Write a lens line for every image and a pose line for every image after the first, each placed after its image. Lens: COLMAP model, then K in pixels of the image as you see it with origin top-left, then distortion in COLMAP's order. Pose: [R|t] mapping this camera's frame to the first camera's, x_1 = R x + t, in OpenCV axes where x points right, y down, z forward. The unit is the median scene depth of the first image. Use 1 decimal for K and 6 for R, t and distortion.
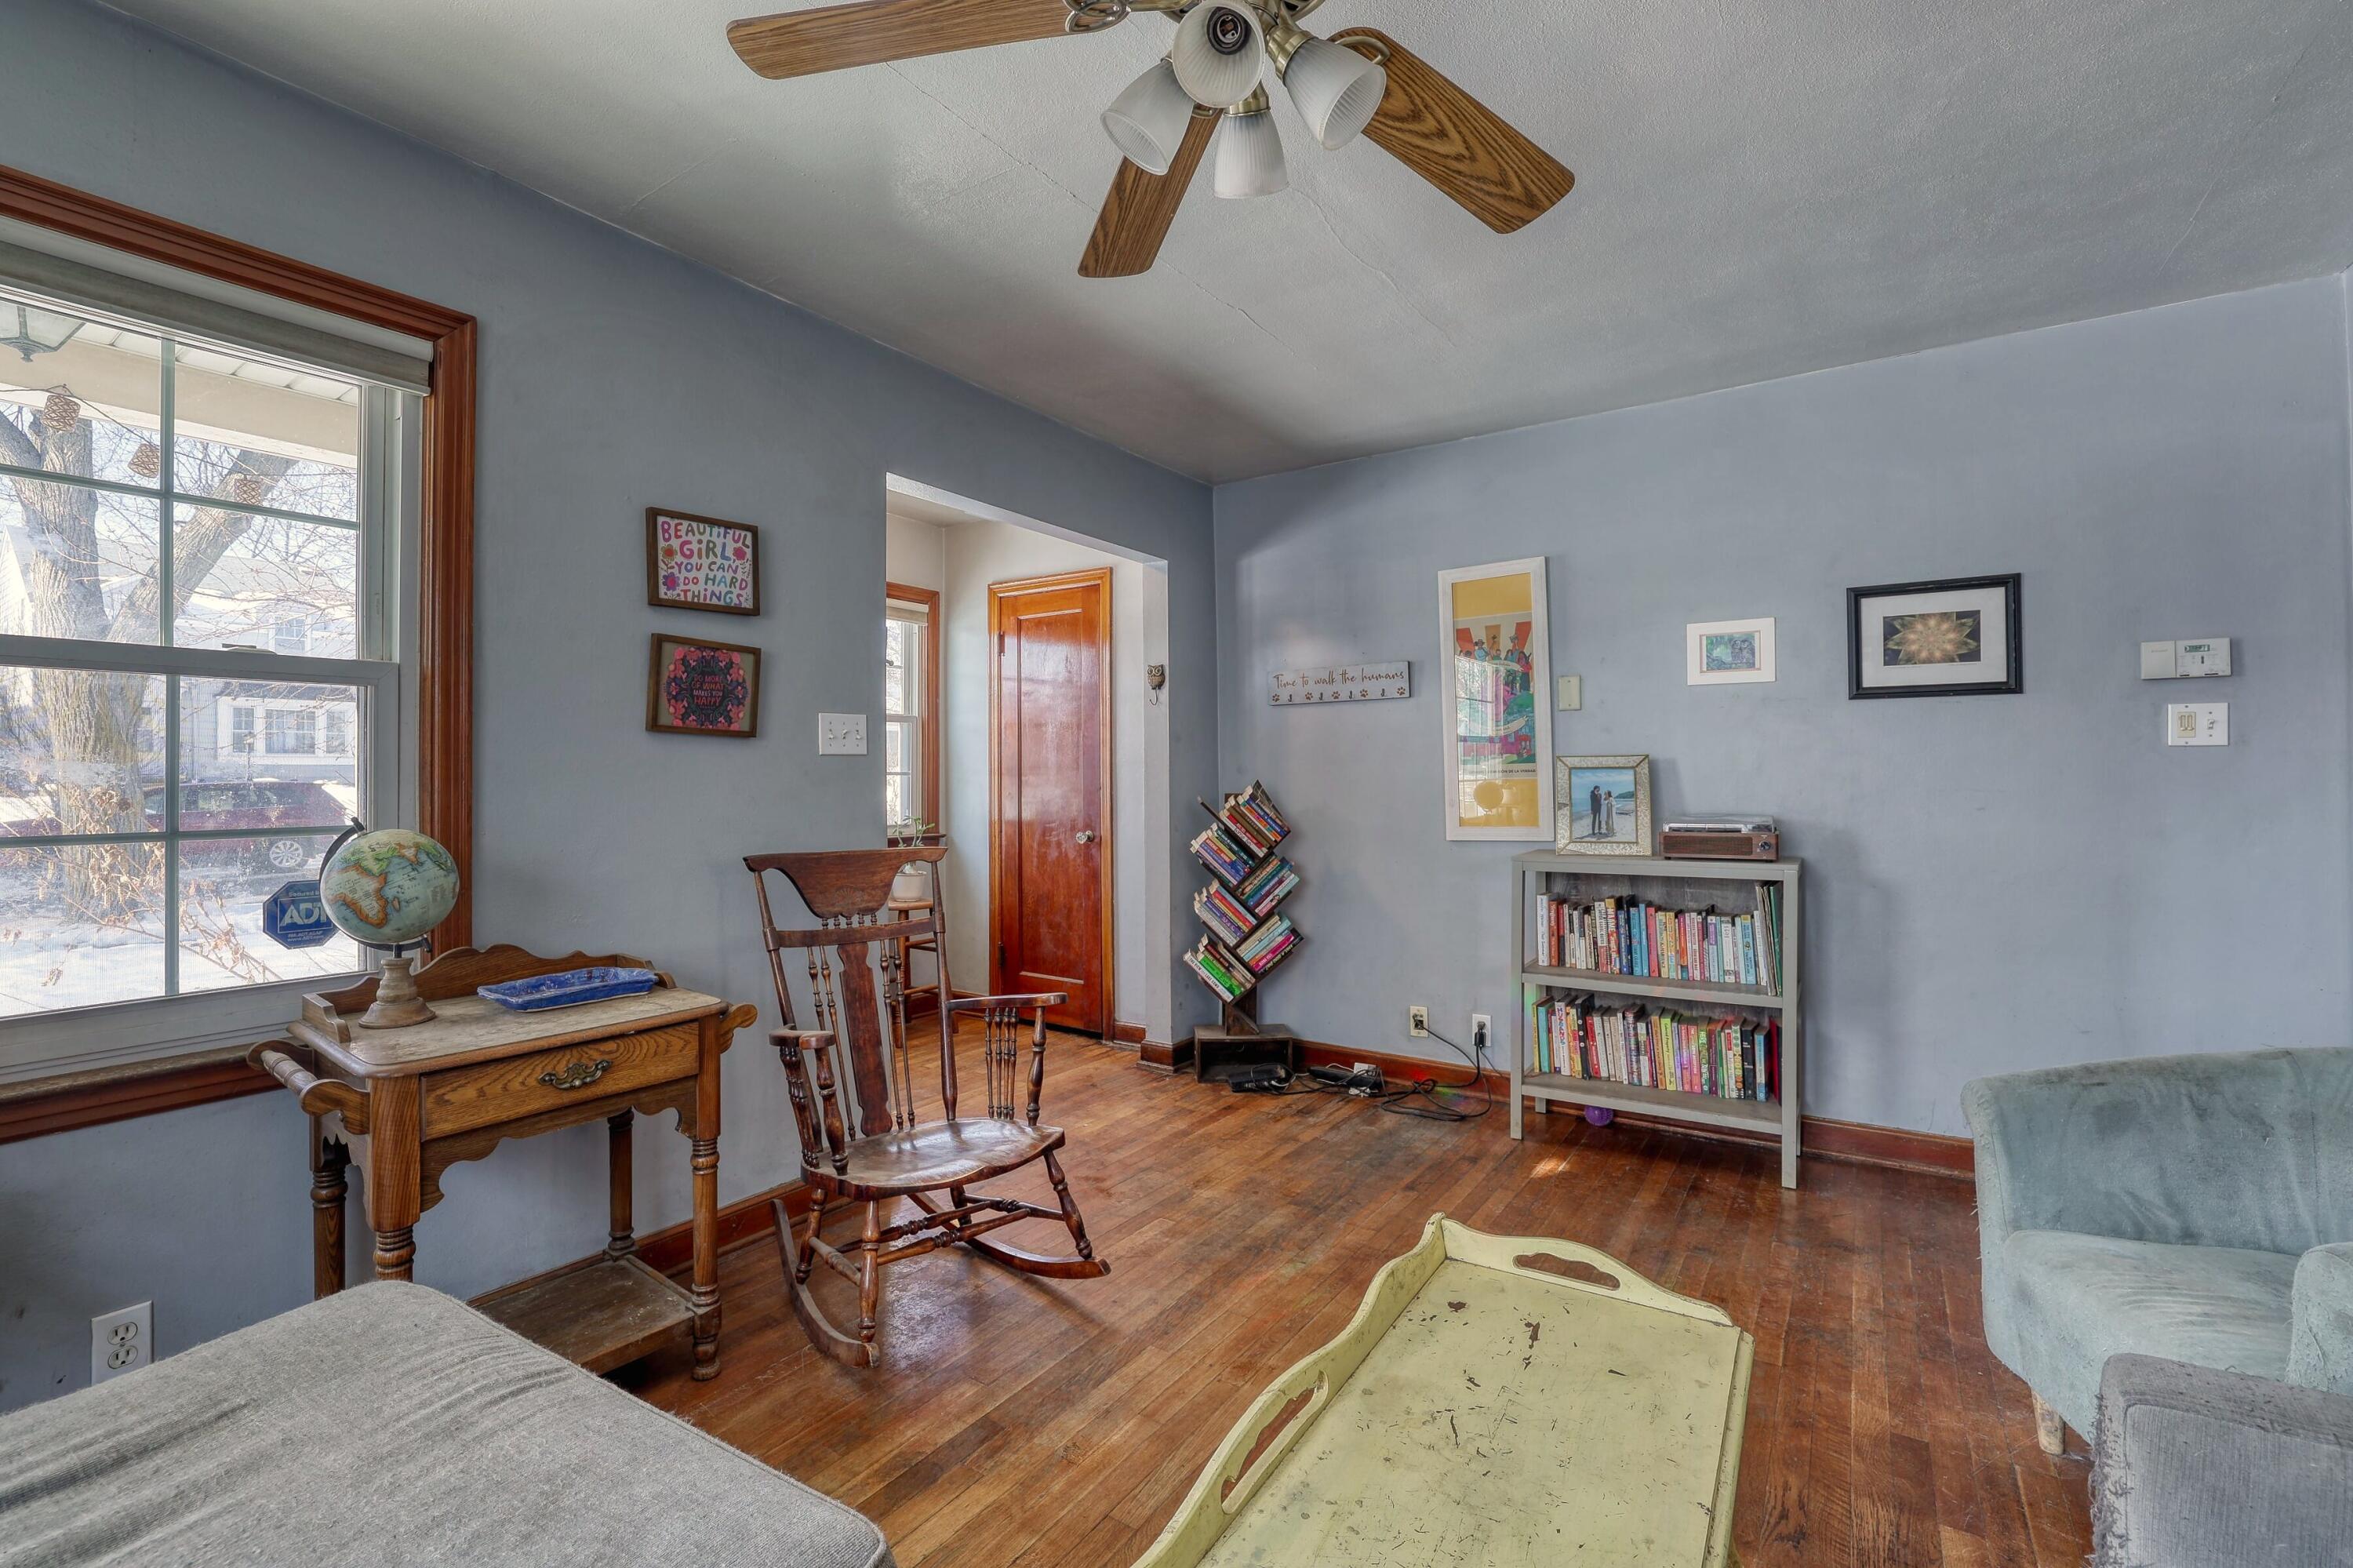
lens RADIAL K [[1020.2, 0, 1134.6], [0, 1020.2, 769.0], [0, 0, 1]] dist [-0.038346, 0.013289]
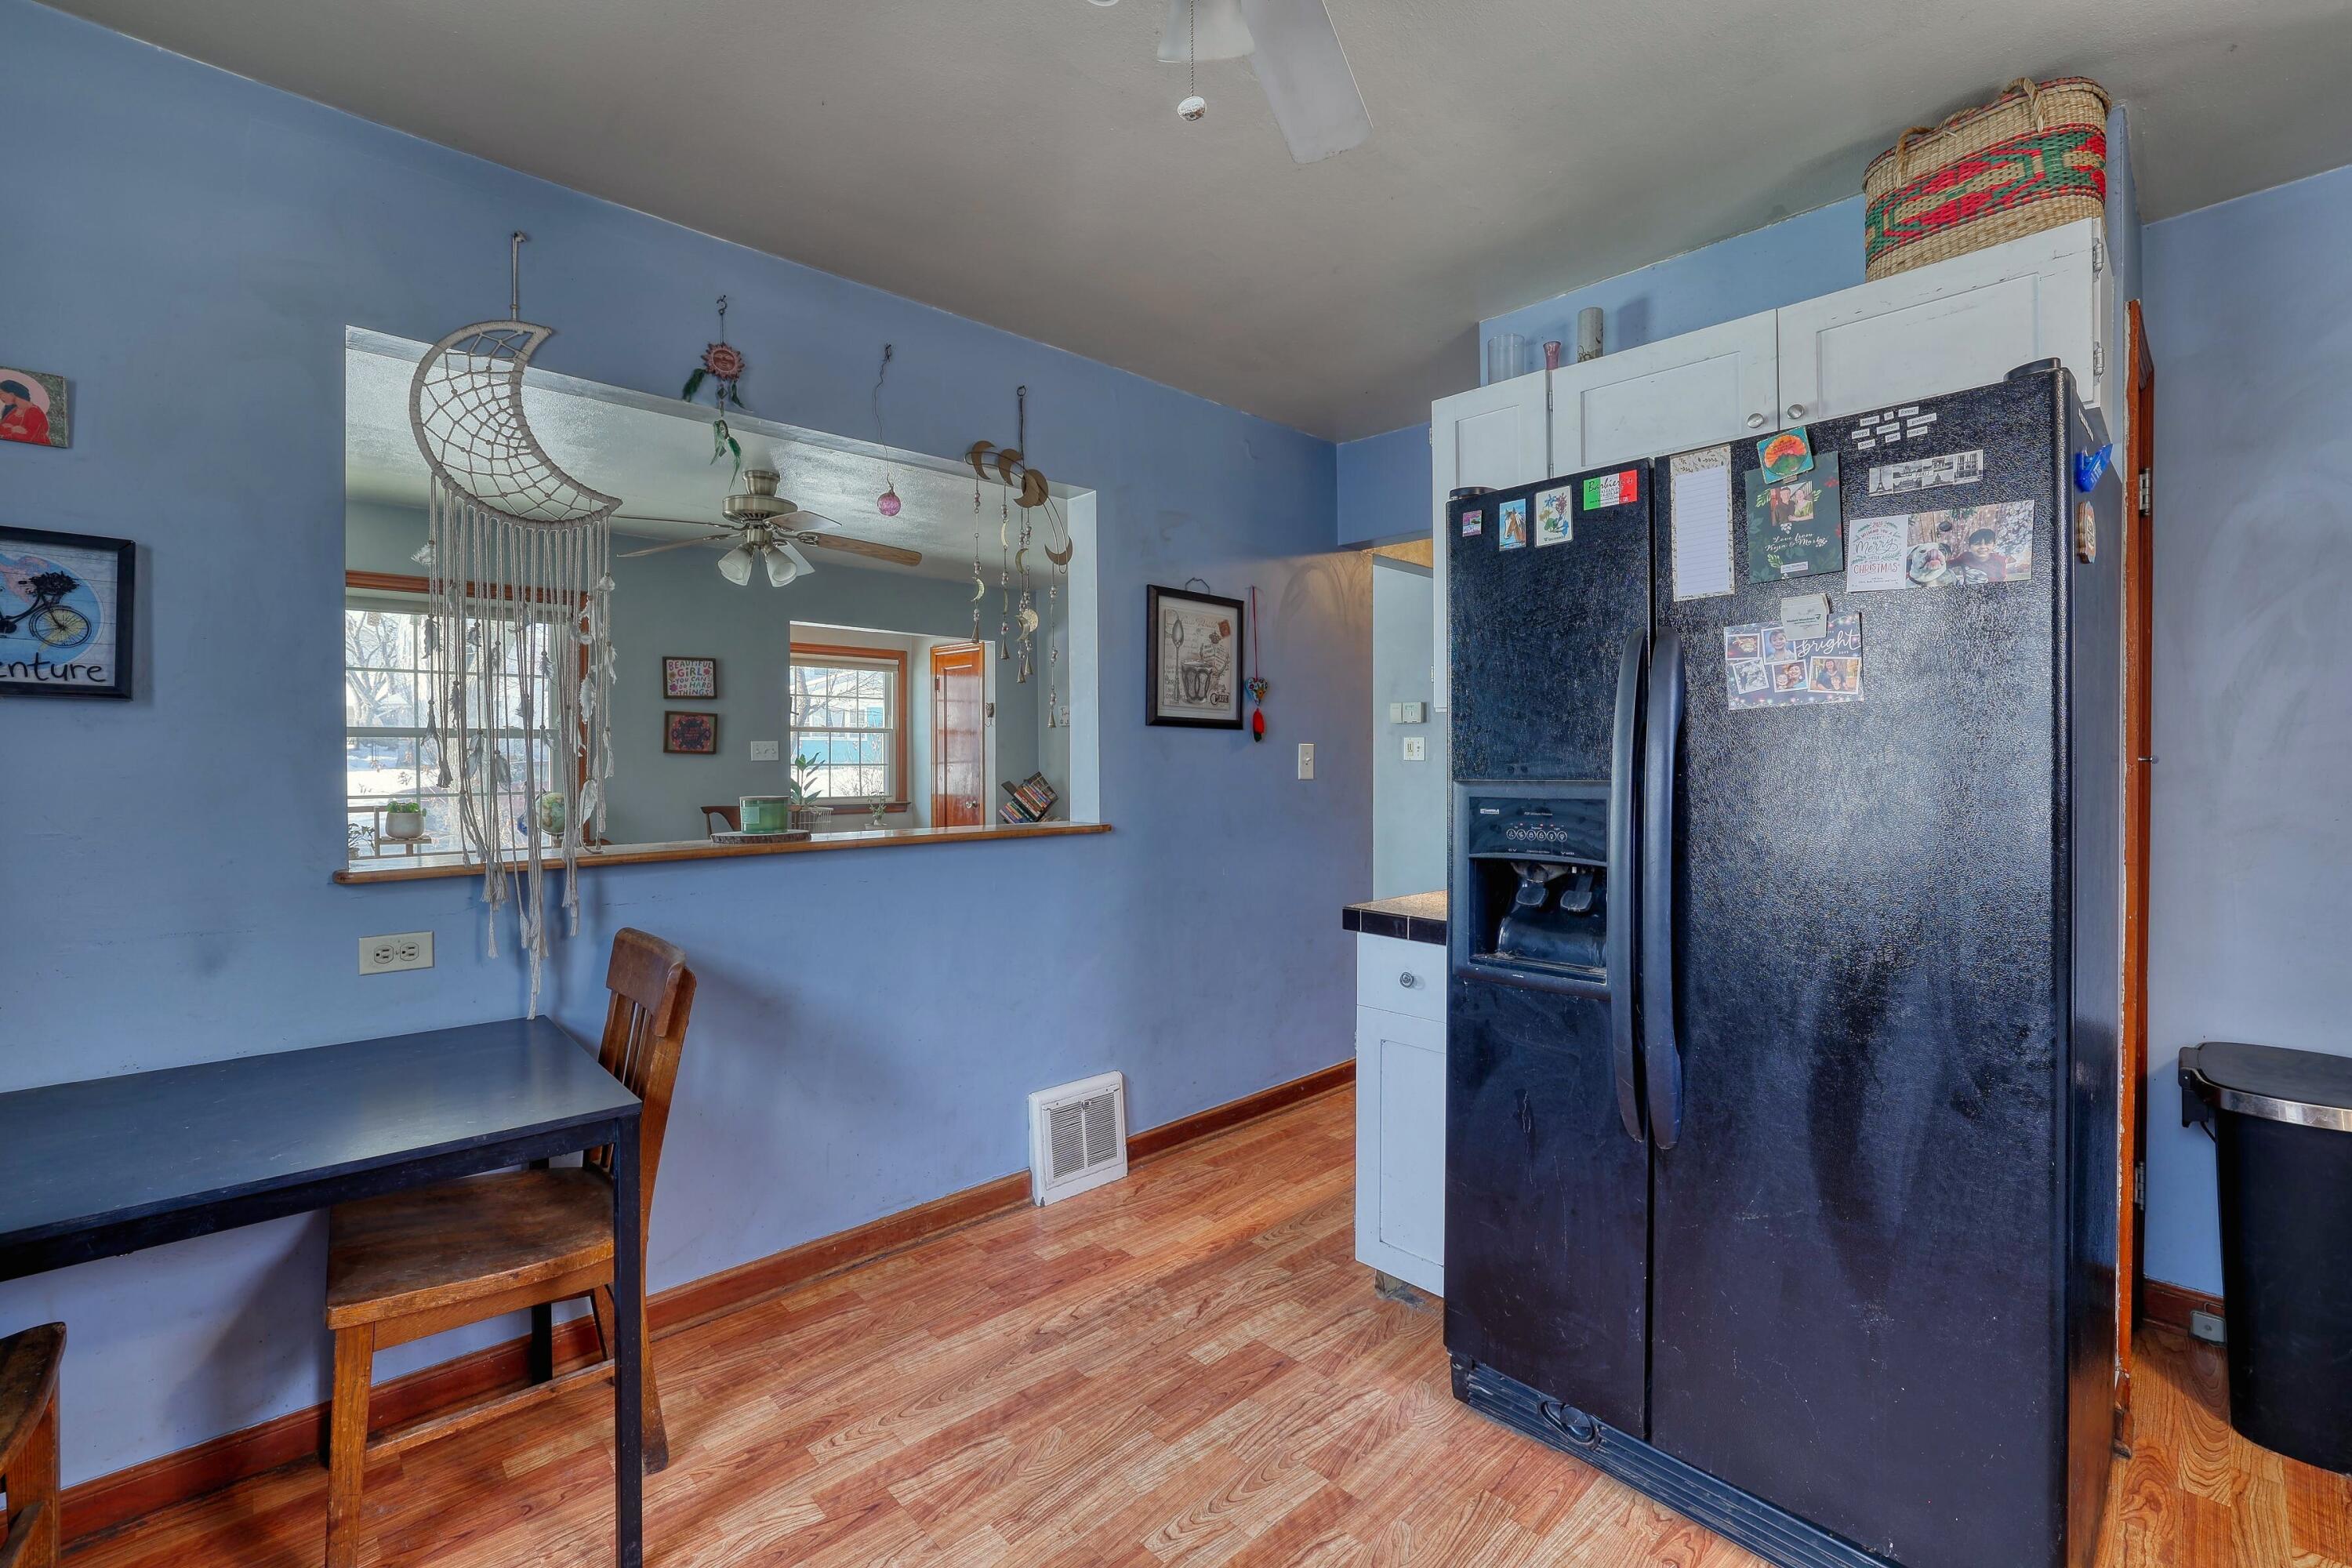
lens RADIAL K [[1019.7, 0, 1132.1], [0, 1019.7, 767.1], [0, 0, 1]] dist [-0.038346, 0.013289]
pose [[0.978960, 0.006136, -0.203962, 0.990923], [-0.002008, 0.999789, 0.020438, -0.050563], [0.204044, -0.019598, 0.978765, -1.003680]]
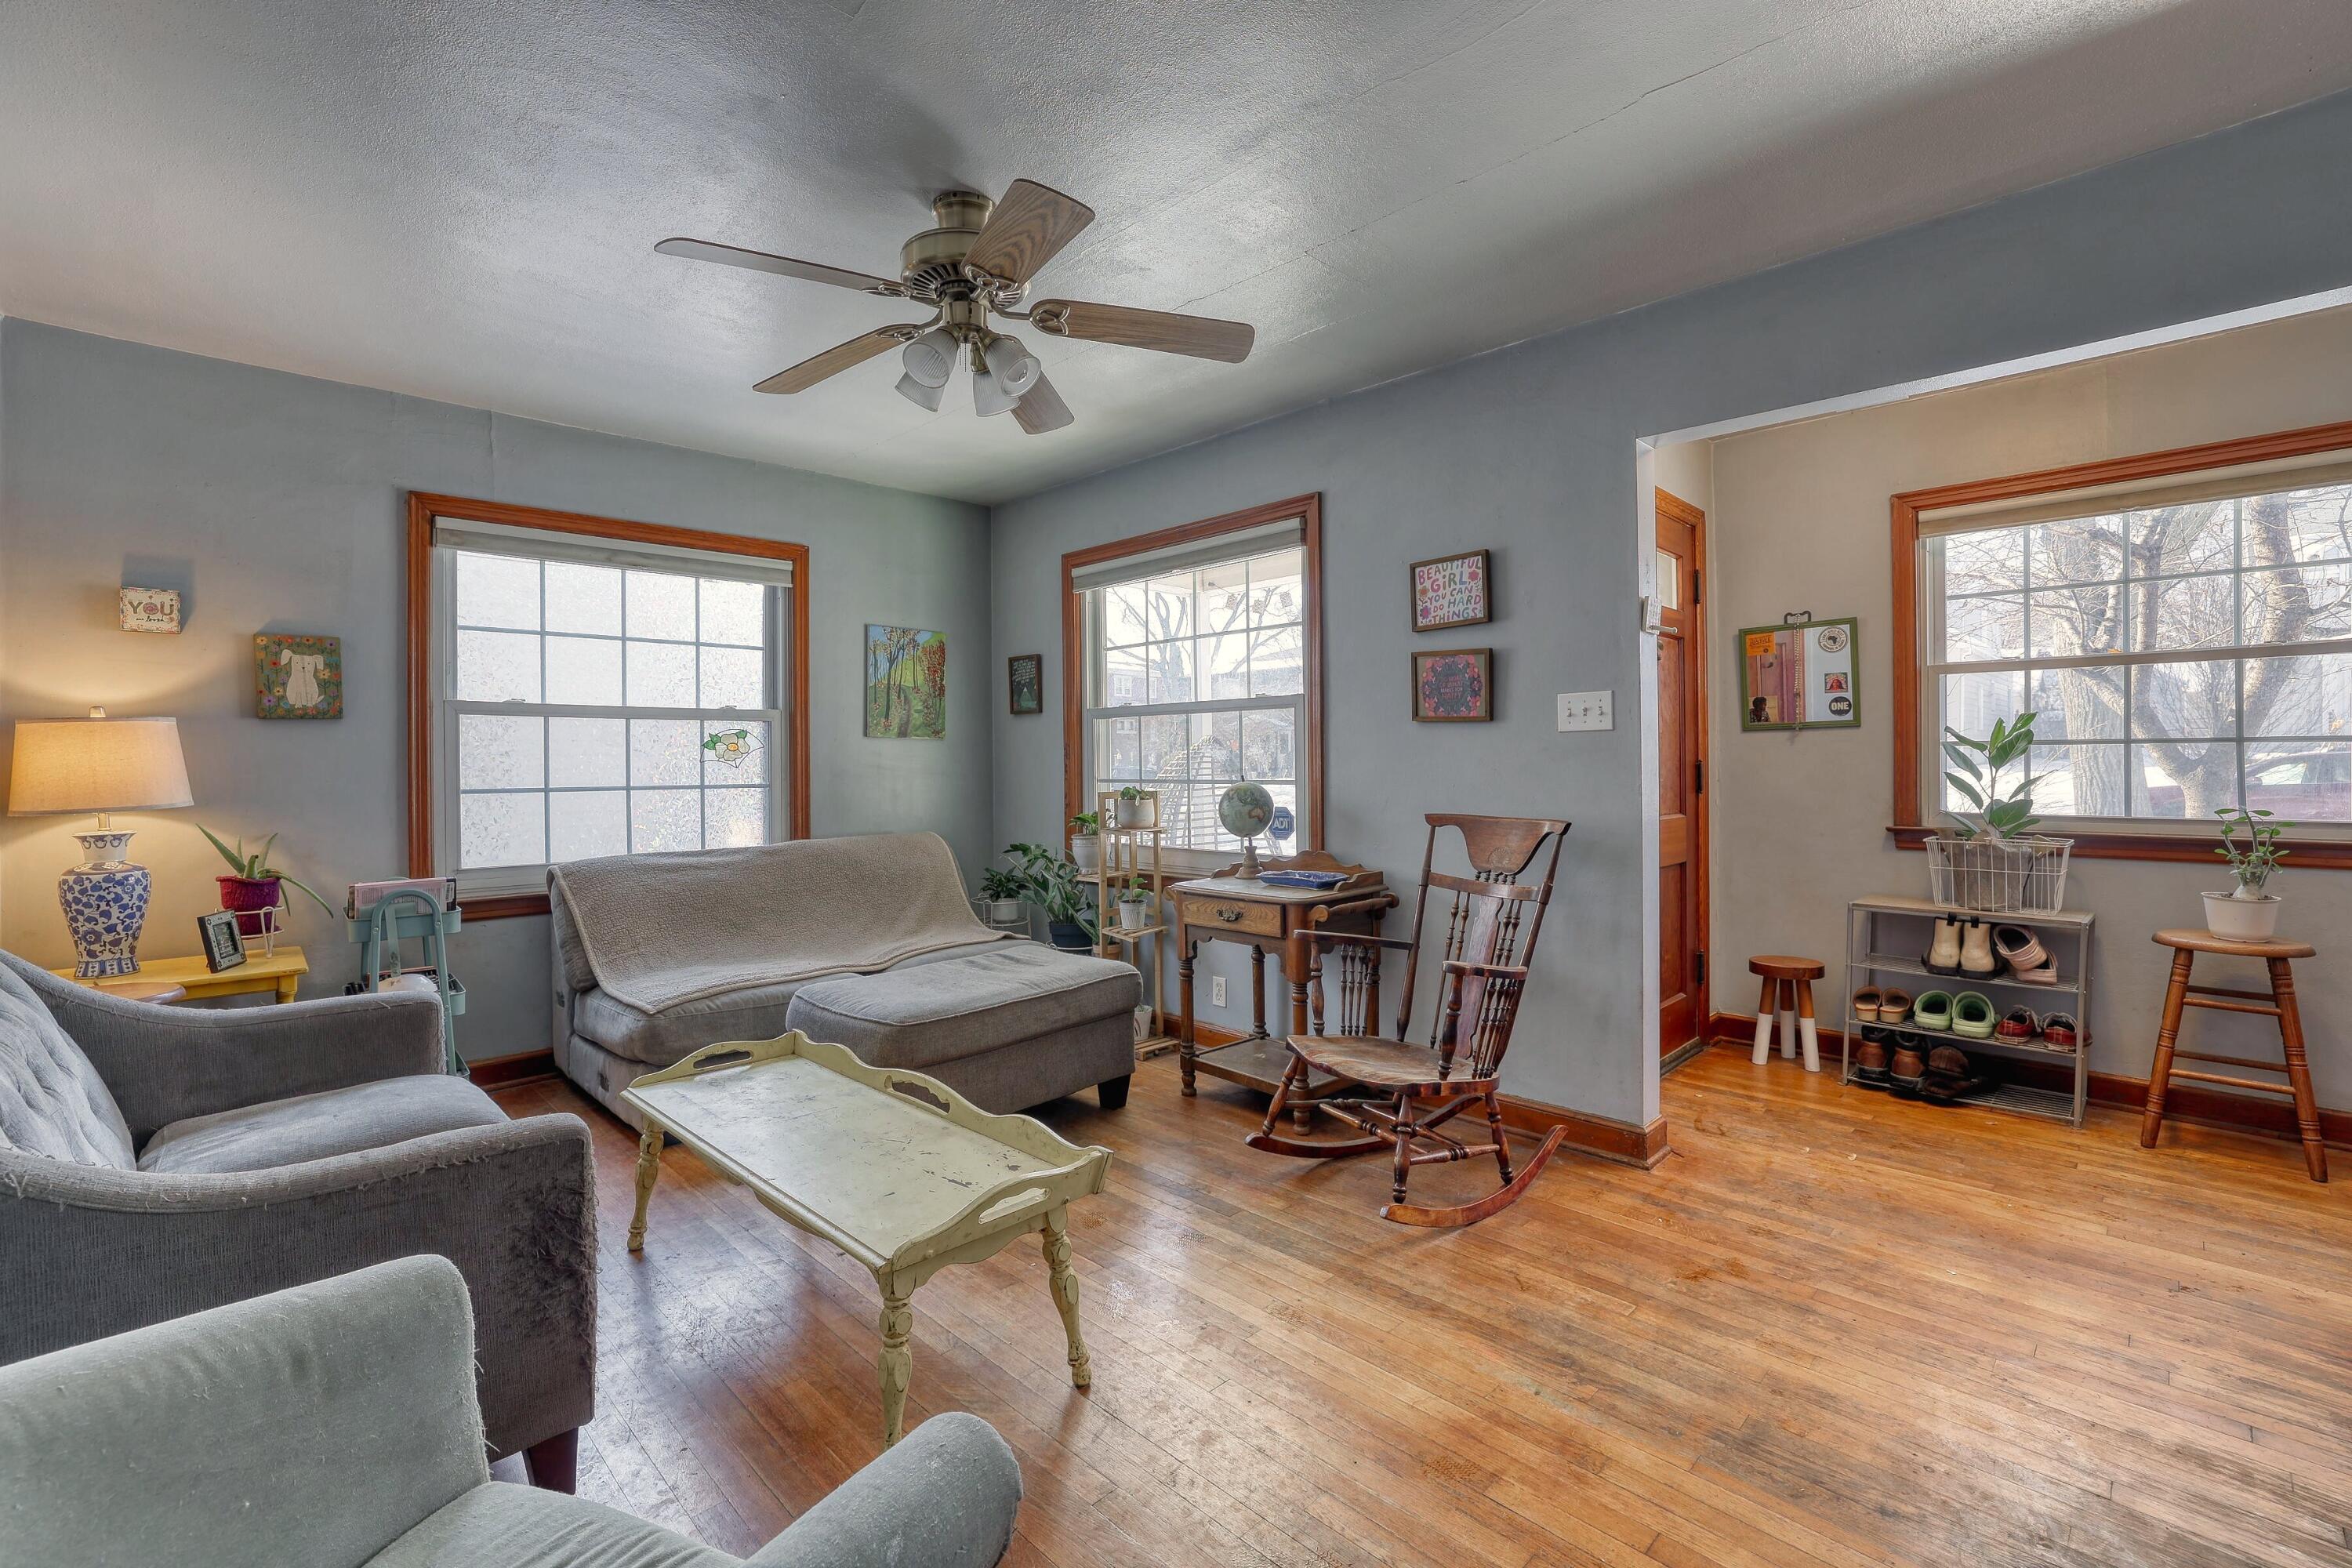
lens RADIAL K [[1019.7, 0, 1173.6], [0, 1019.7, 767.8], [0, 0, 1]] dist [-0.038346, 0.013289]
pose [[-0.167936, 0.013338, -0.985708, 0.927268], [0.022877, 0.999692, 0.009629, 0.005454], [0.985532, -0.020933, -0.168190, 0.848461]]
